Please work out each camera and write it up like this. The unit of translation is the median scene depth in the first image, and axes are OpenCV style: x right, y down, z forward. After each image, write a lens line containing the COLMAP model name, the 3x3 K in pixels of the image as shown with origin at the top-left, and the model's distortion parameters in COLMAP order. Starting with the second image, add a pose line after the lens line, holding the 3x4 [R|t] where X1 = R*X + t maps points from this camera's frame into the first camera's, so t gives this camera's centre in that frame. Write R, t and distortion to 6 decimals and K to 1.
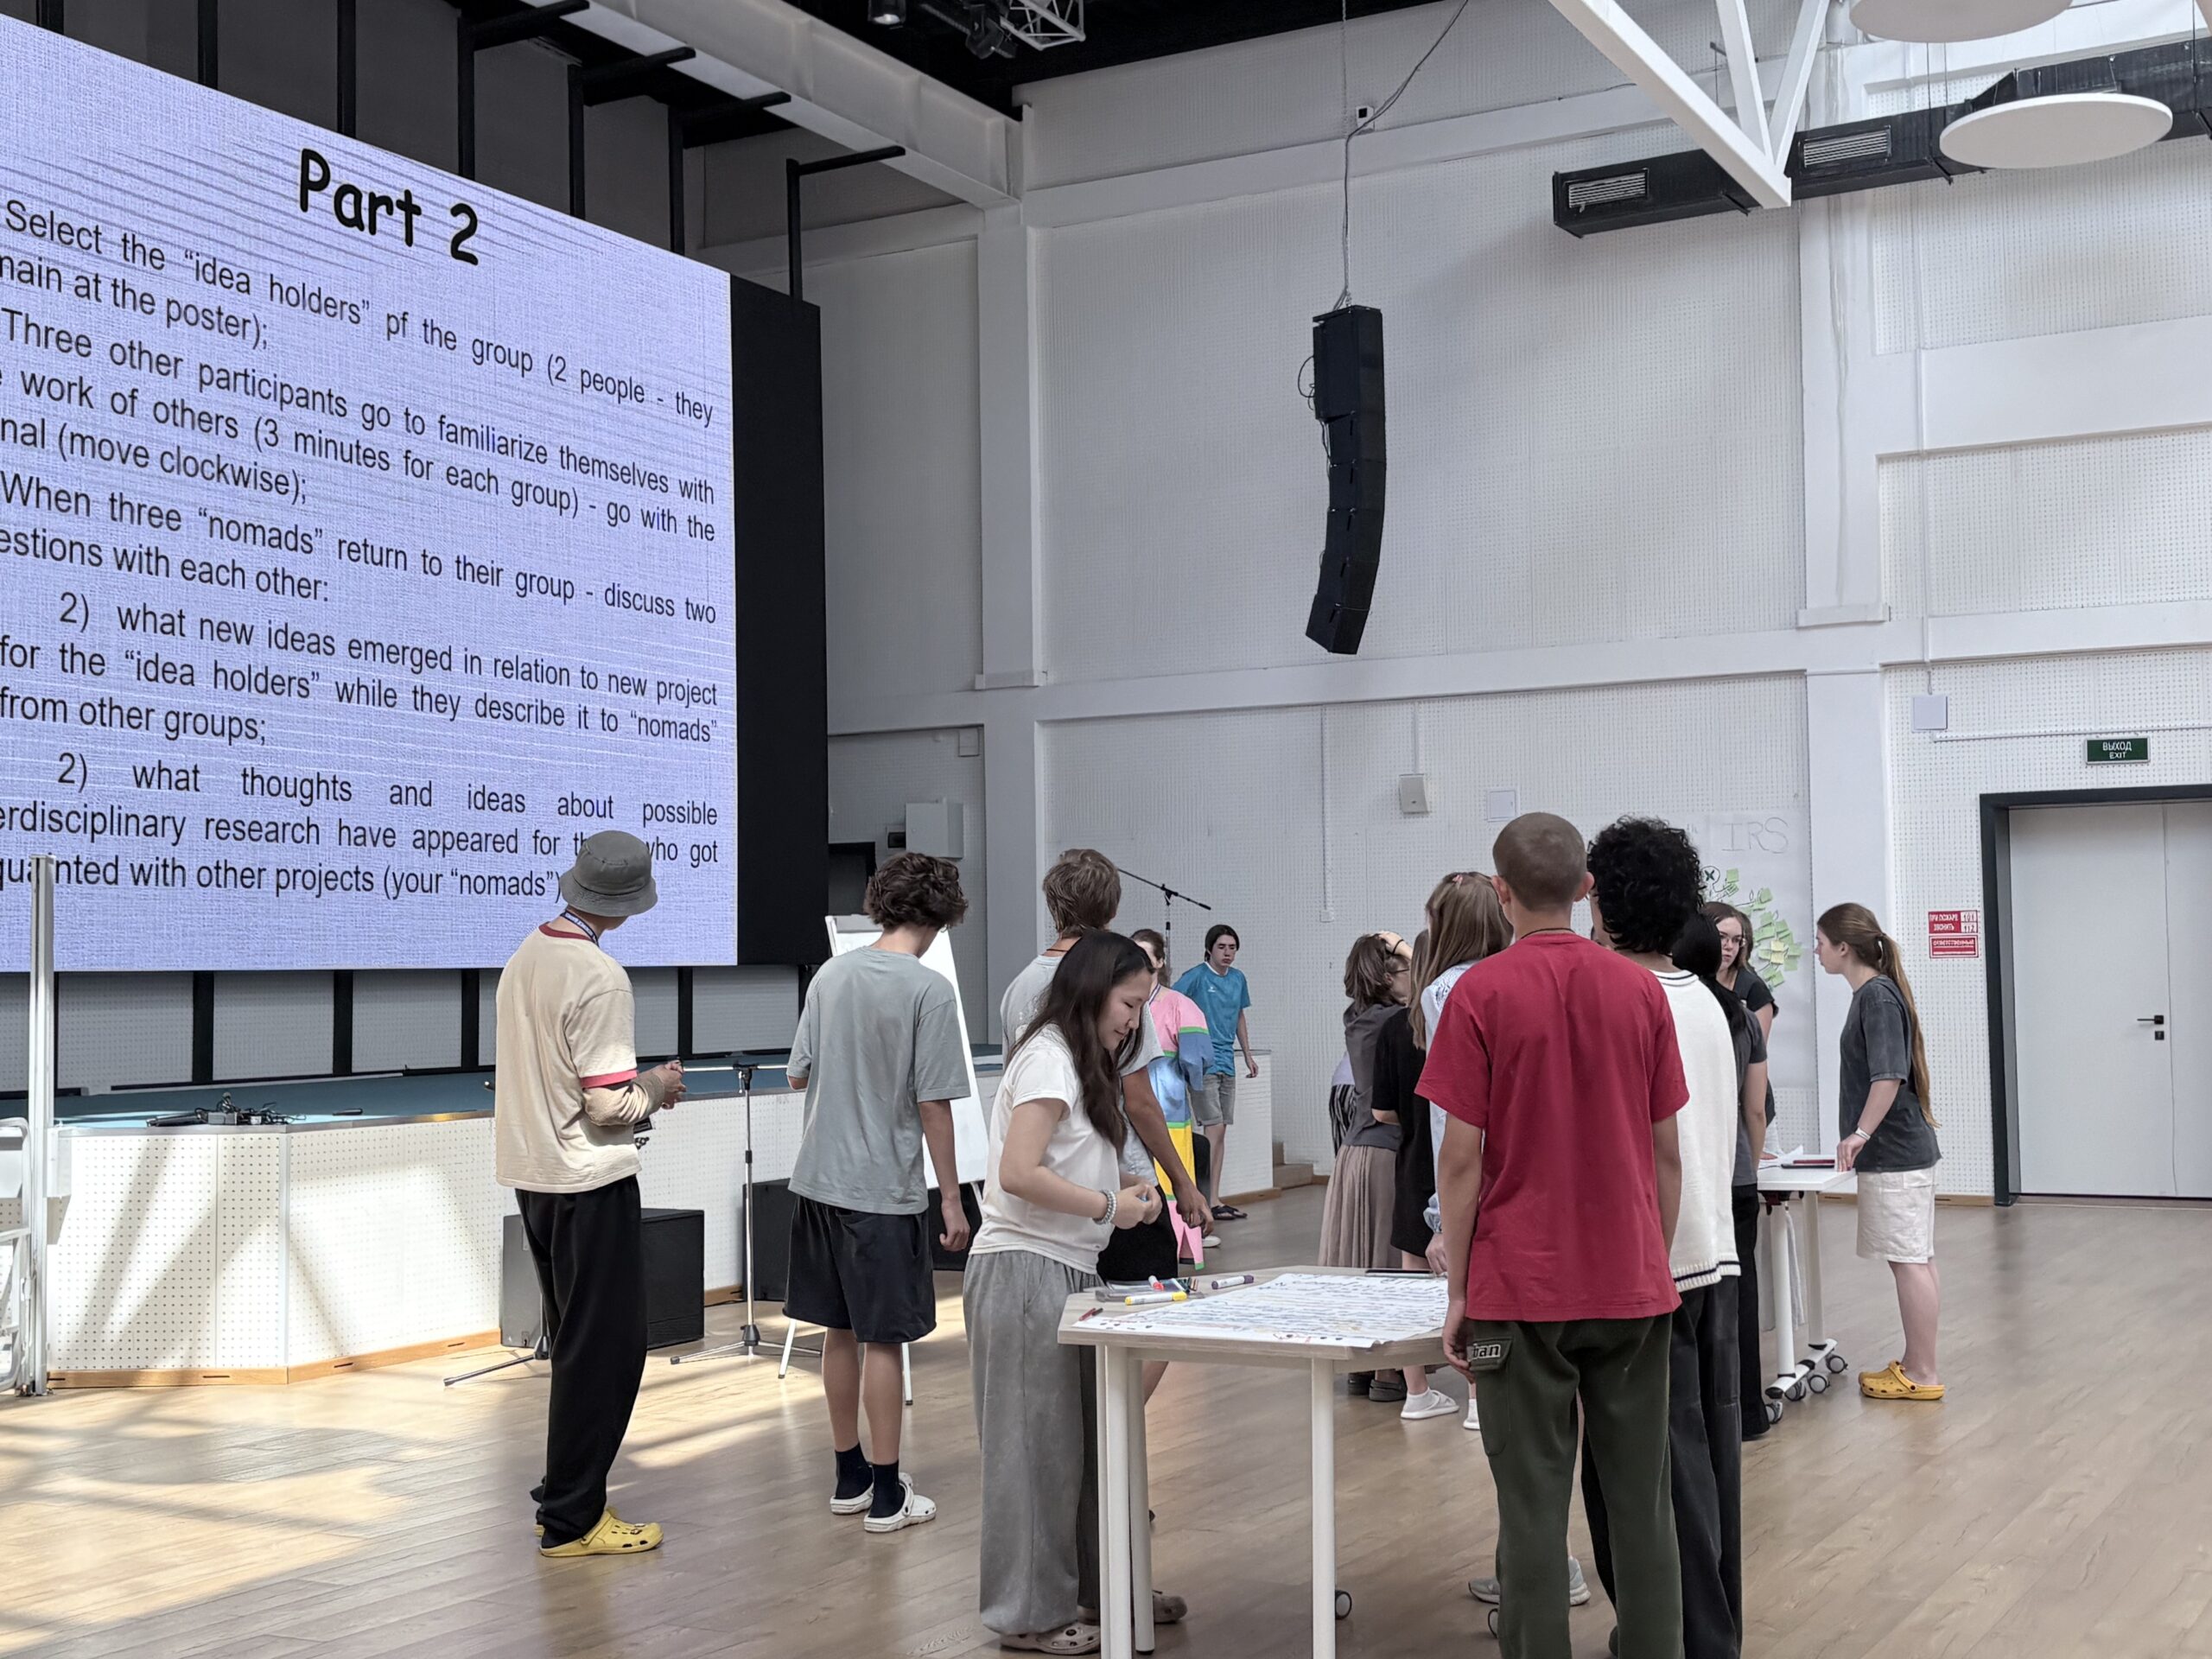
lens RADIAL K [[2754.3, 0, 1106.0], [0, 2754.3, 829.5], [0, 0, 1]] dist [0.141271, -0.541560]
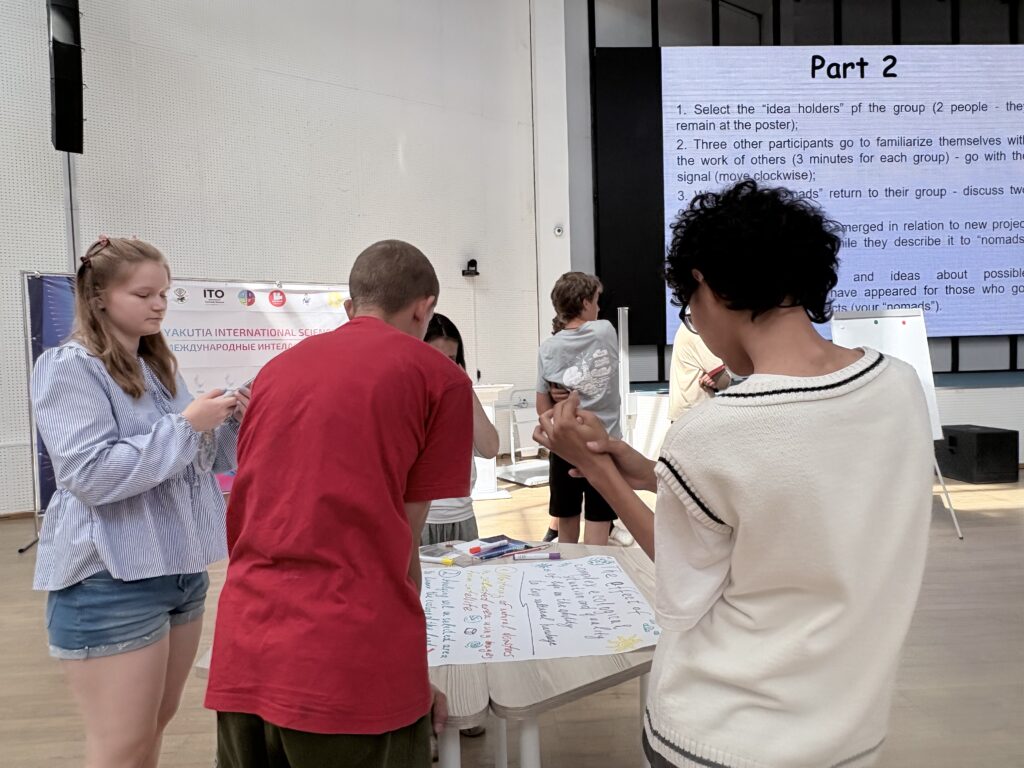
lens RADIAL K [[707.5, 0, 512.0], [0, 707.5, 384.0], [0, 0, 1]] dist [0.005033, 0.002542]
pose [[0.541251, 0.032328, -0.840240, 0.165768], [0.066164, 0.994525, 0.080884, 0.013386], [0.838254, -0.099372, 0.536148, 0.298321]]
